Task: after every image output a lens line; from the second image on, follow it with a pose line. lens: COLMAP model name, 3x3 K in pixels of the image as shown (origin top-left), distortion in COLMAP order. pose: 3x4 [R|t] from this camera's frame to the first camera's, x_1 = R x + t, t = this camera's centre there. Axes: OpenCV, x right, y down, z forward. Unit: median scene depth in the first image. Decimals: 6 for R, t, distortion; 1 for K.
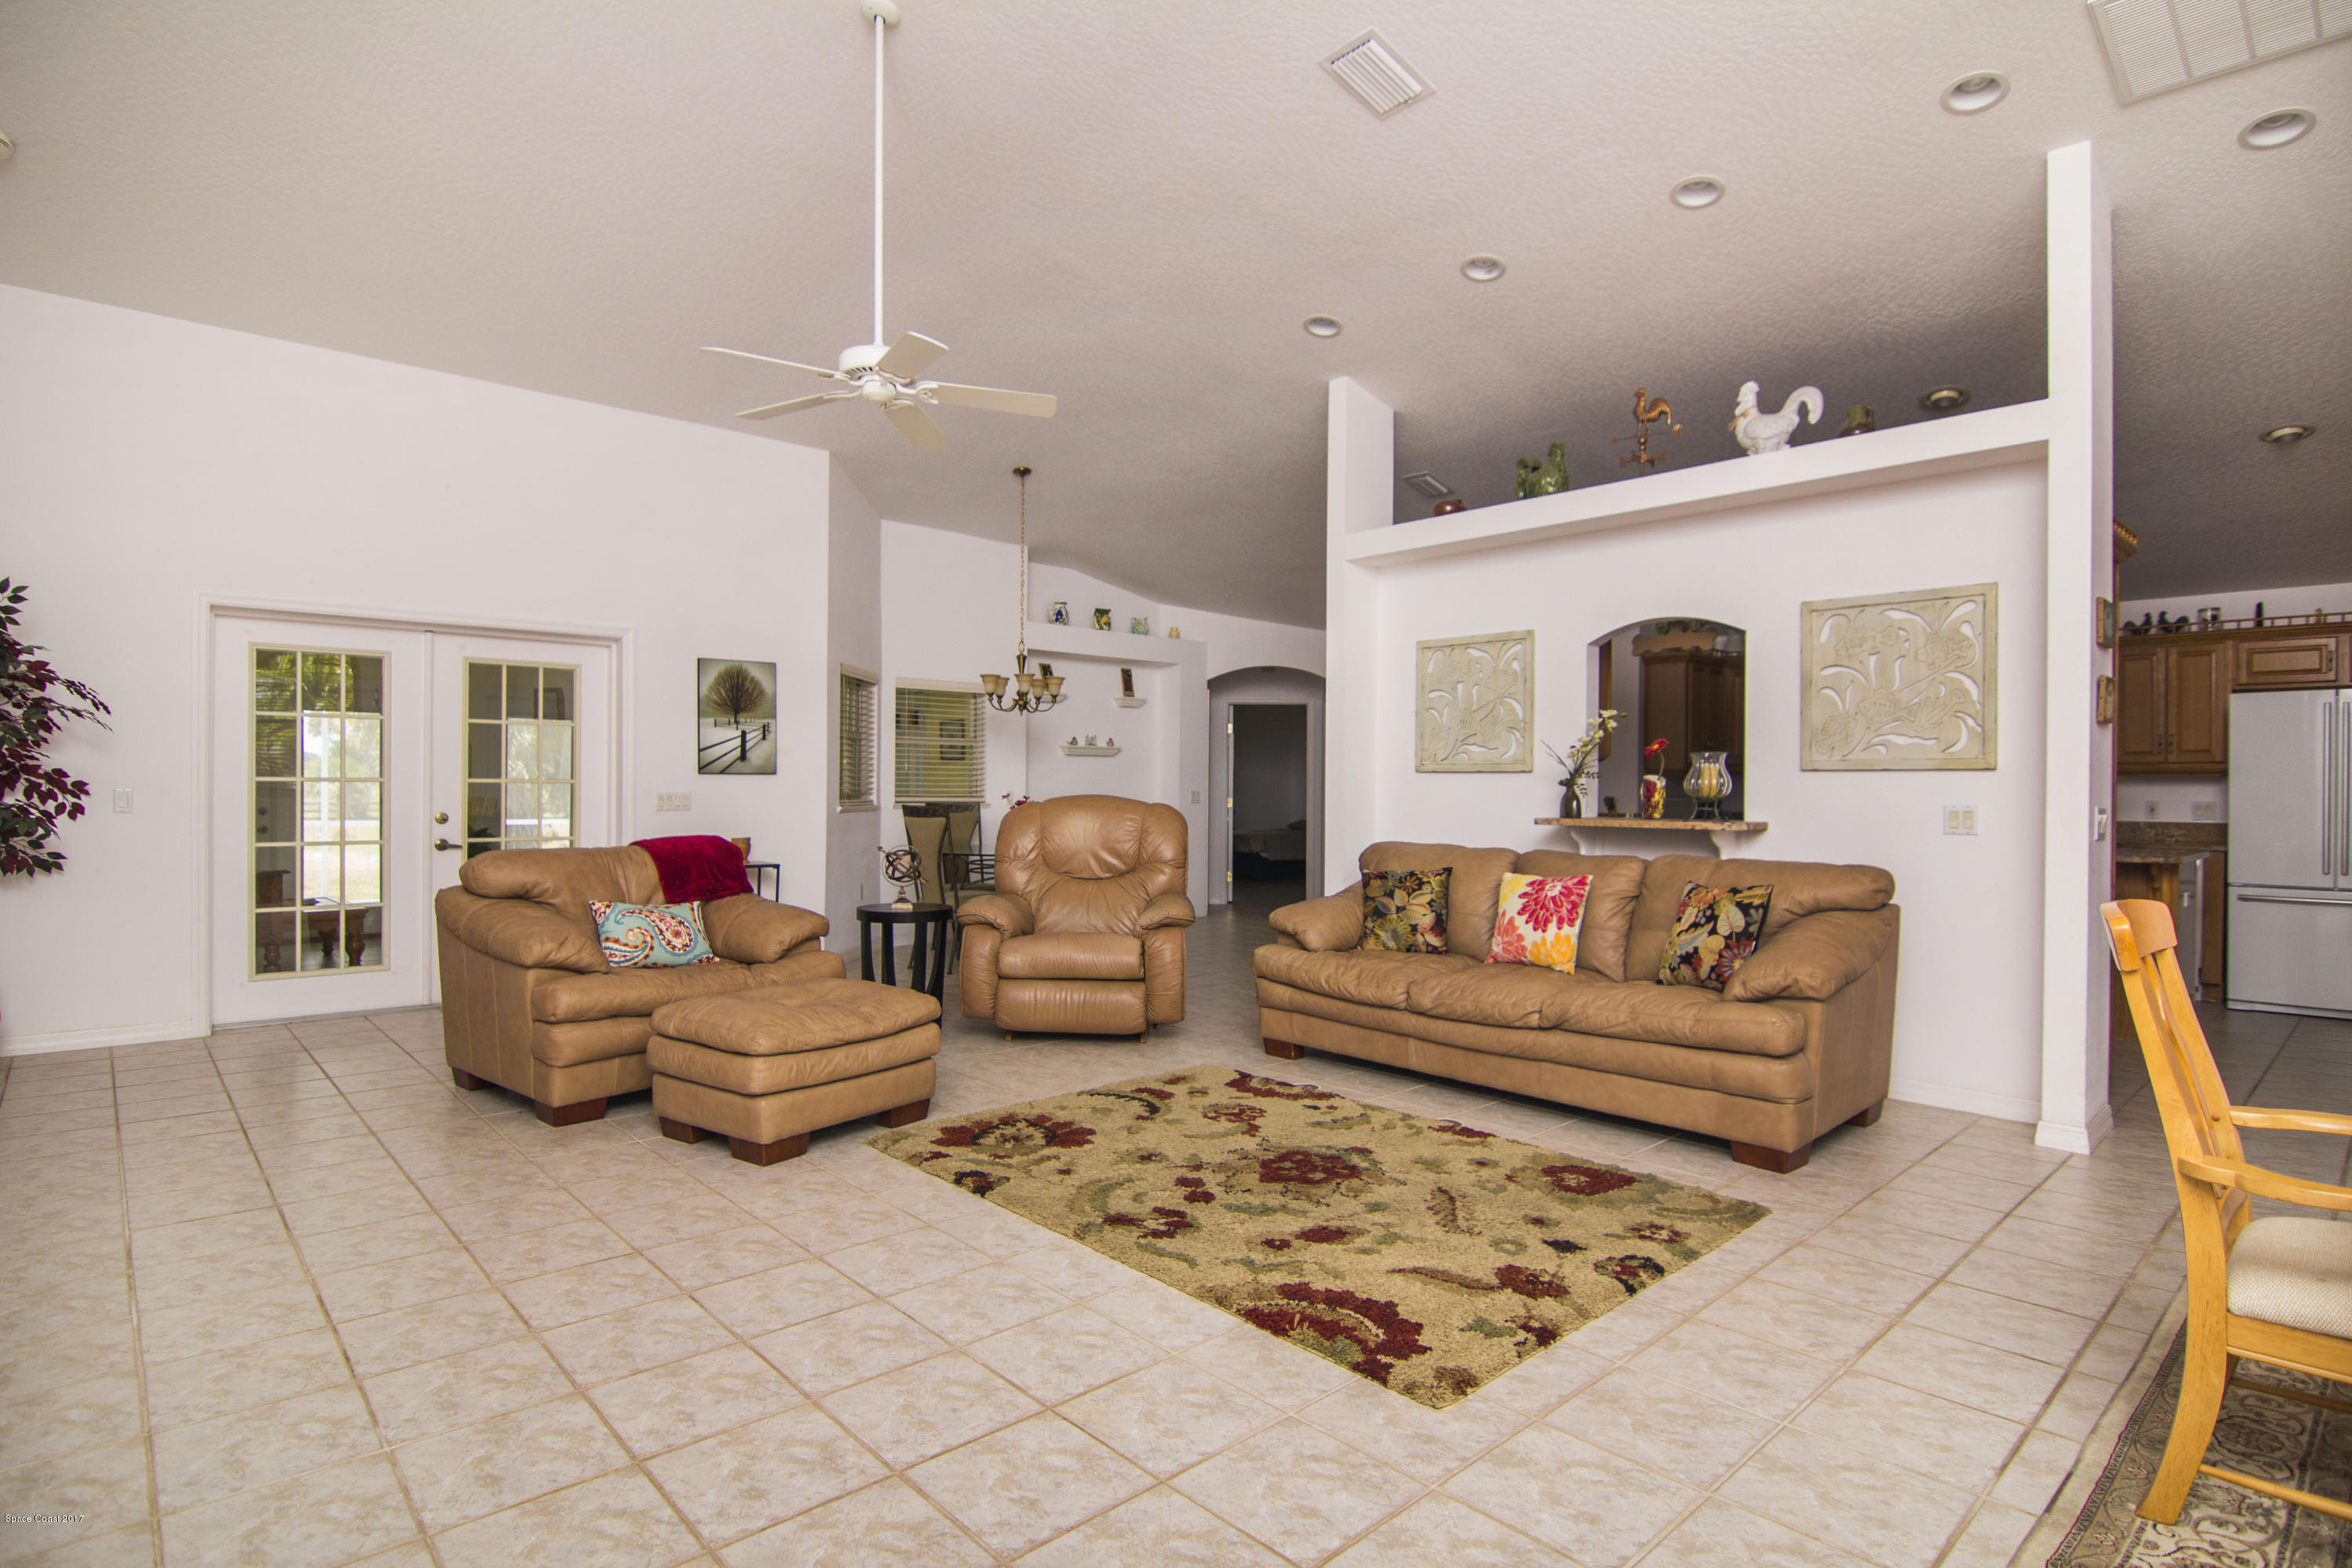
lens RADIAL K [[1184.6, 0, 1176.0], [0, 1184.6, 784.0], [0, 0, 1]] dist [-0.003718, -0.014210]
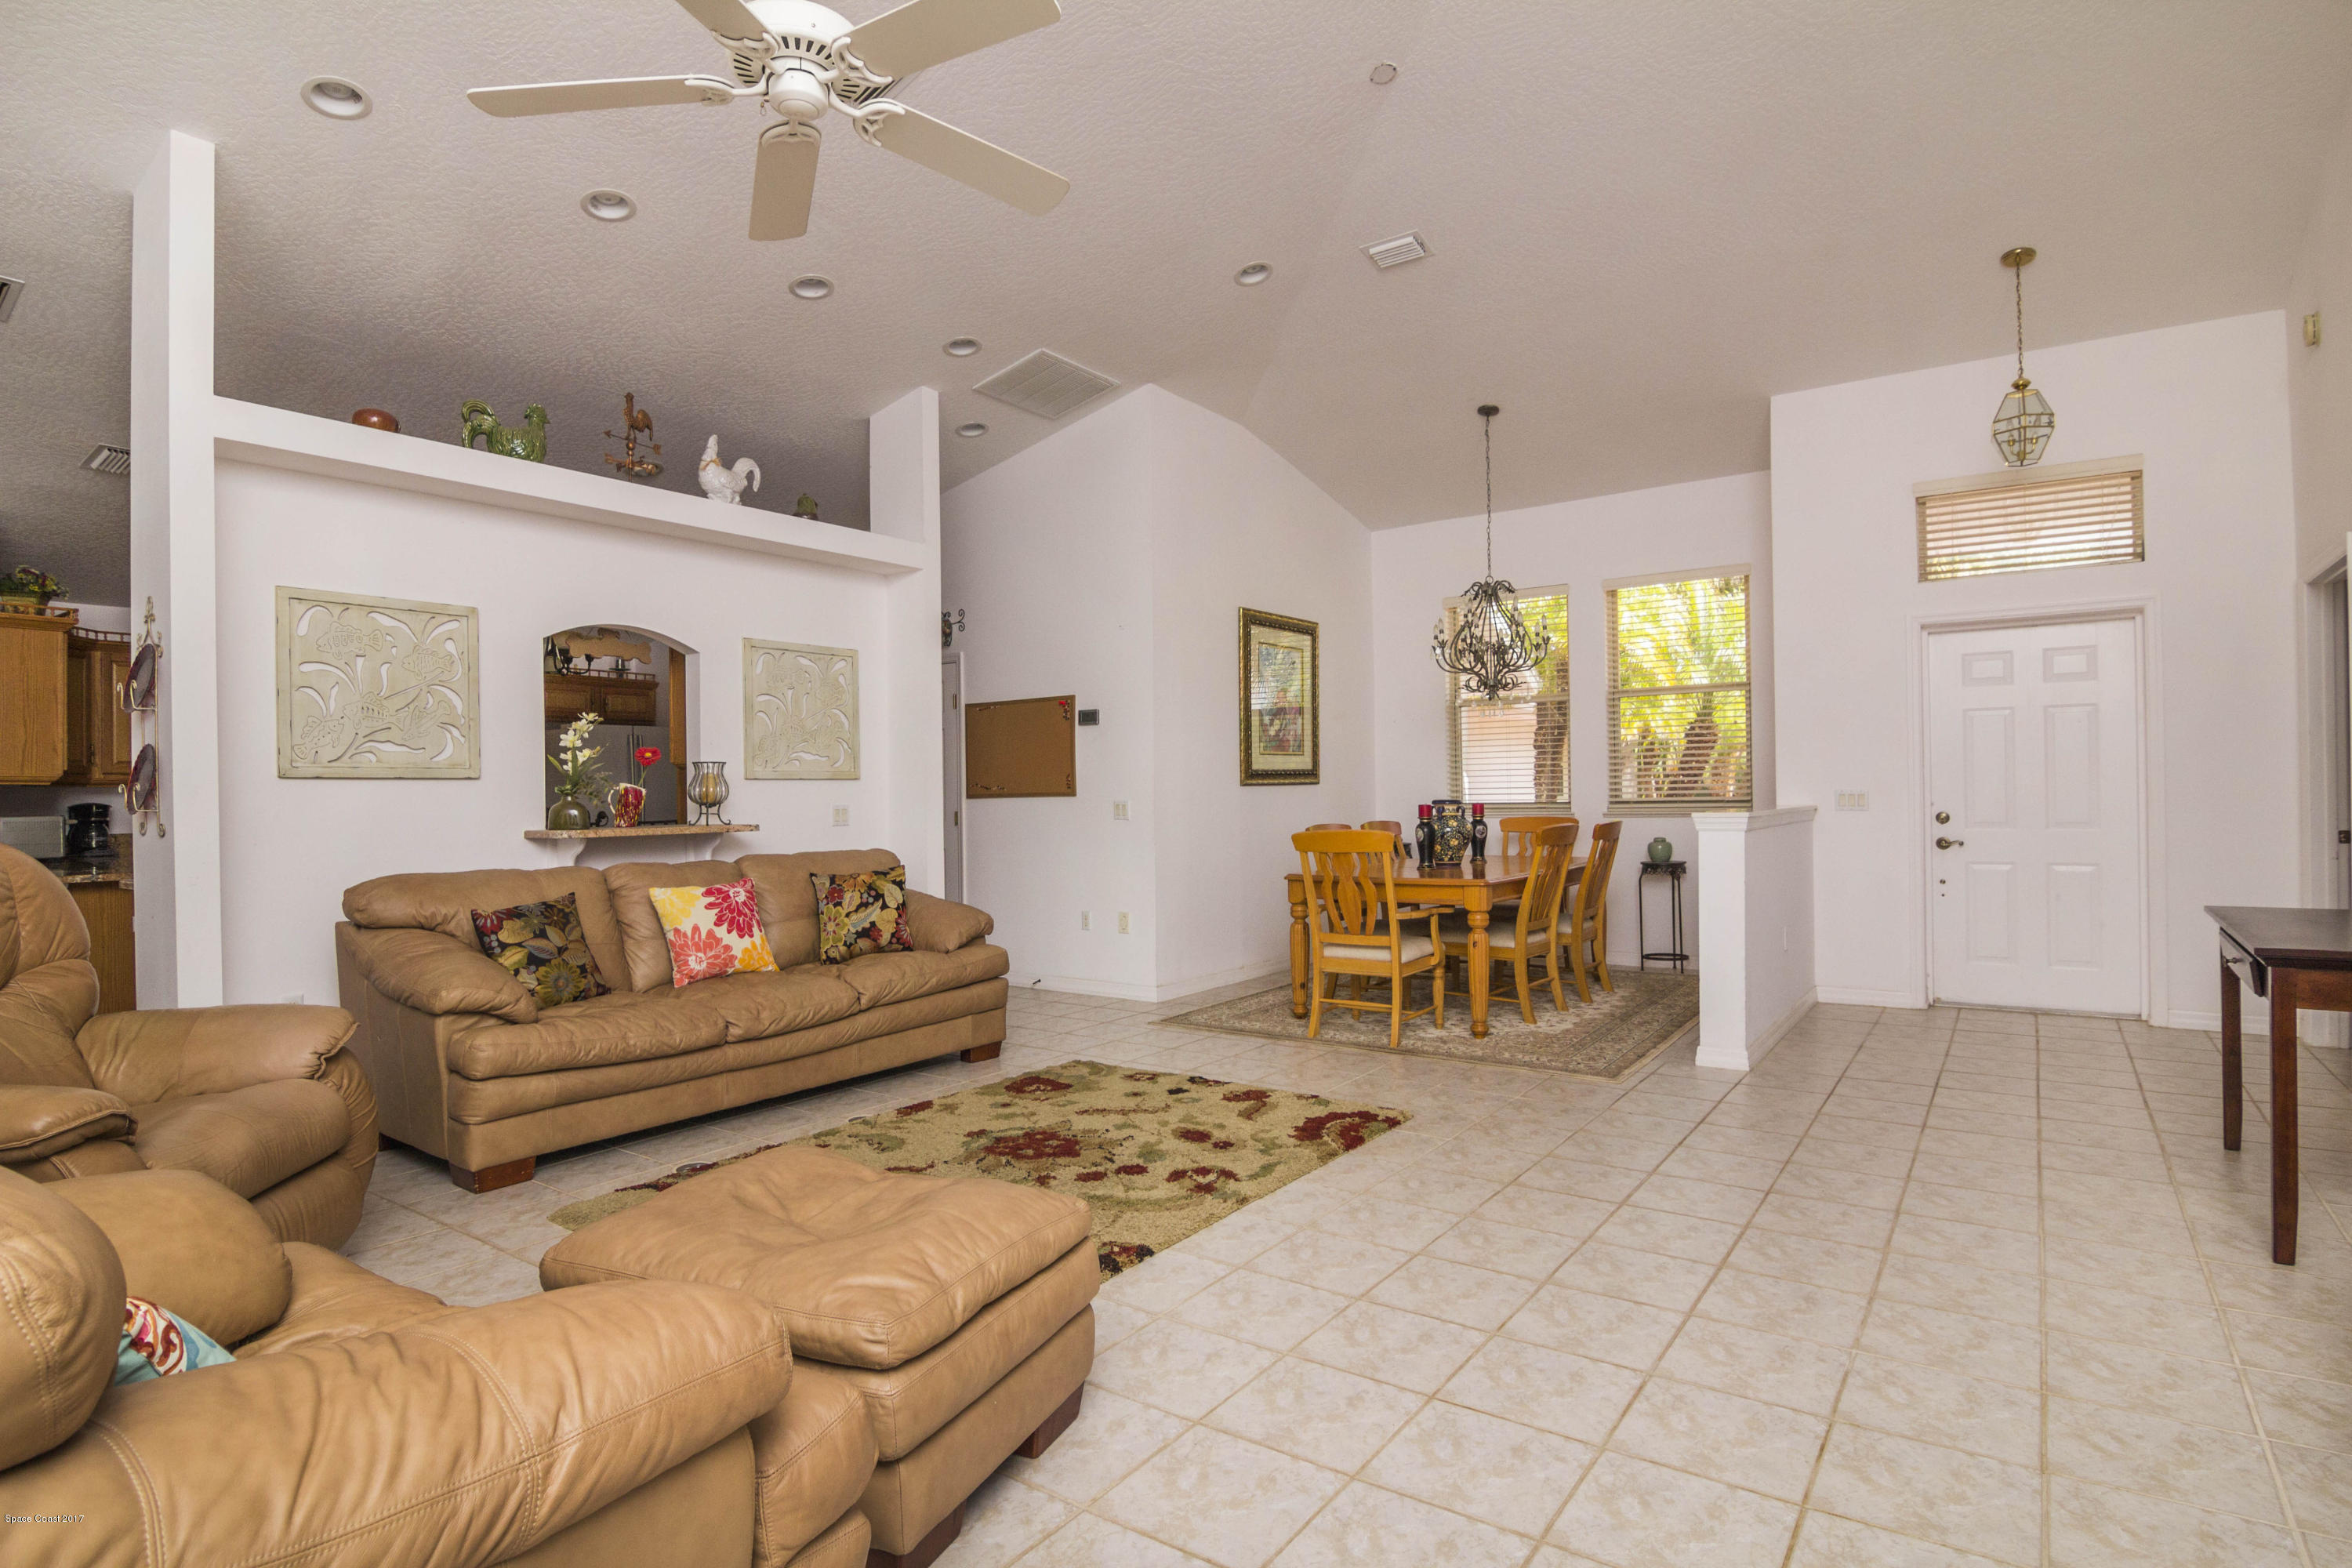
lens RADIAL K [[1188.3, 0, 1176.0], [0, 1188.3, 784.0], [0, 0, 1]] dist [0.001789, -0.000519]
pose [[-0.196514, 0.000523, 0.980501, -0.868756], [0.007786, 0.999969, 0.001027, -0.004878], [-0.980470, 0.007836, -0.196512, 0.963291]]
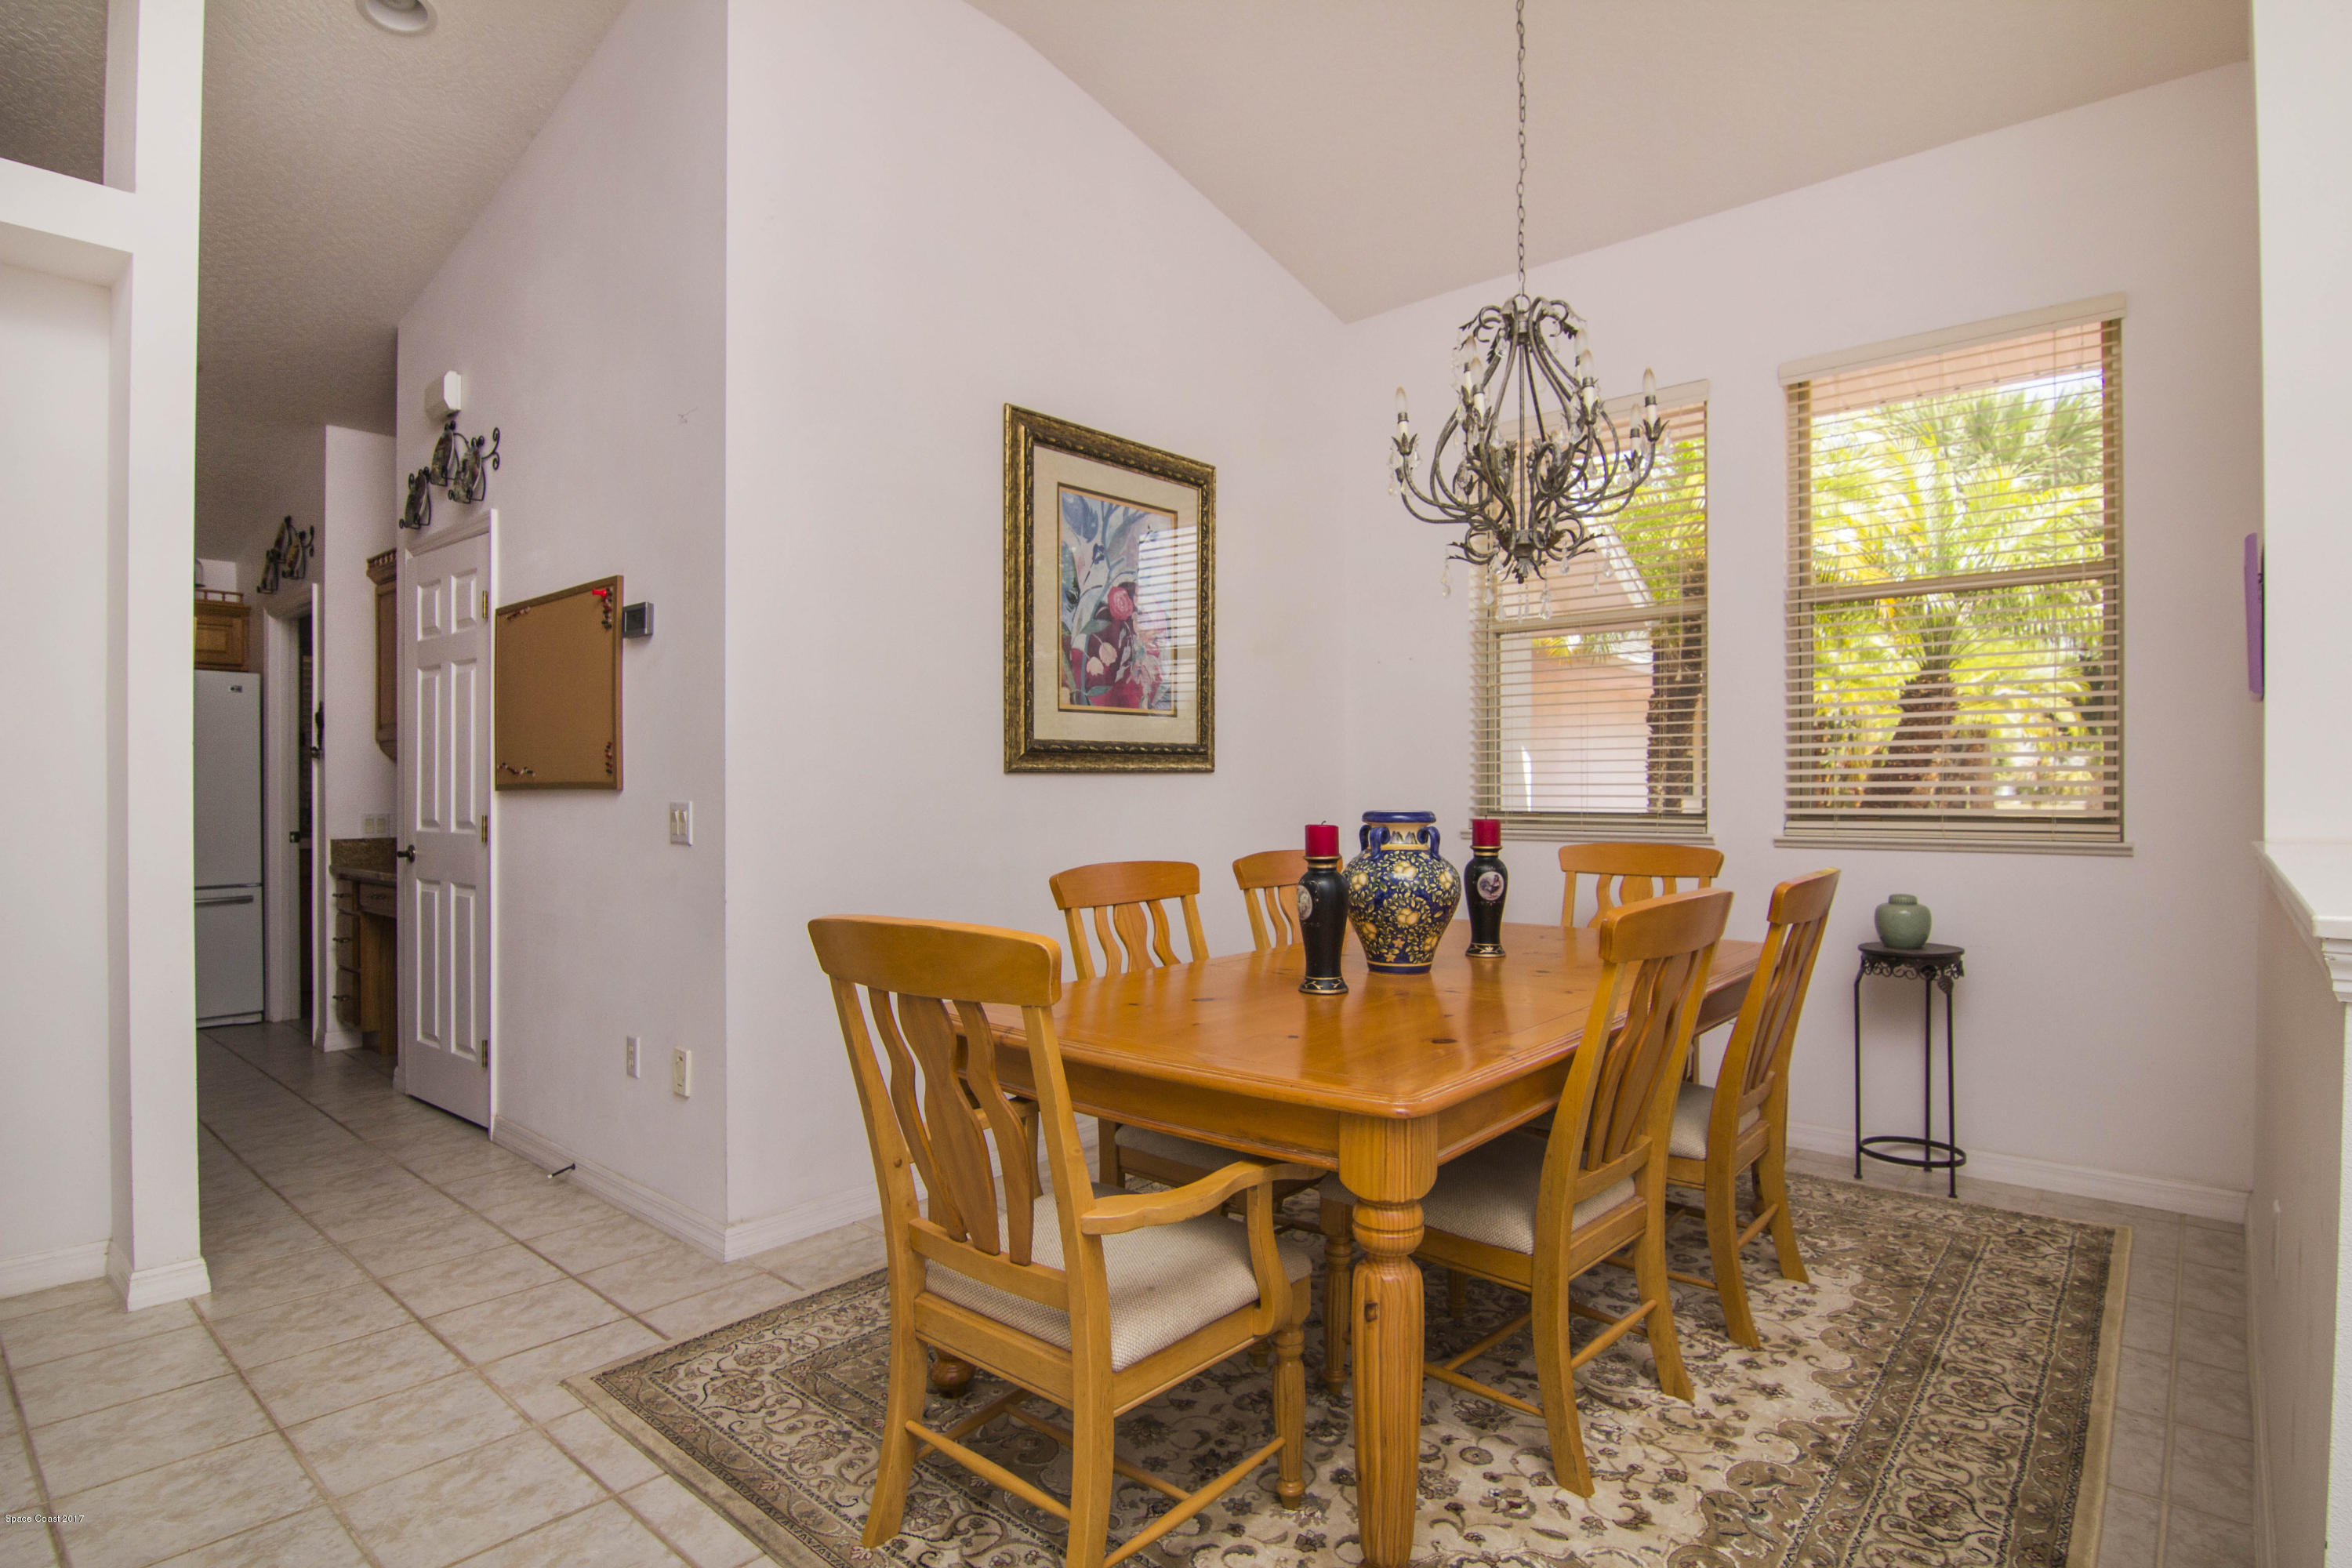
lens RADIAL K [[1188.3, 0, 1176.0], [0, 1188.3, 784.0], [0, 0, 1]] dist [0.001789, -0.000519]
pose [[-0.098301, -0.005620, 0.995141, 0.009957], [-0.005963, 0.999969, 0.005058, 0.003973], [-0.995139, -0.005436, -0.098332, 0.464276]]
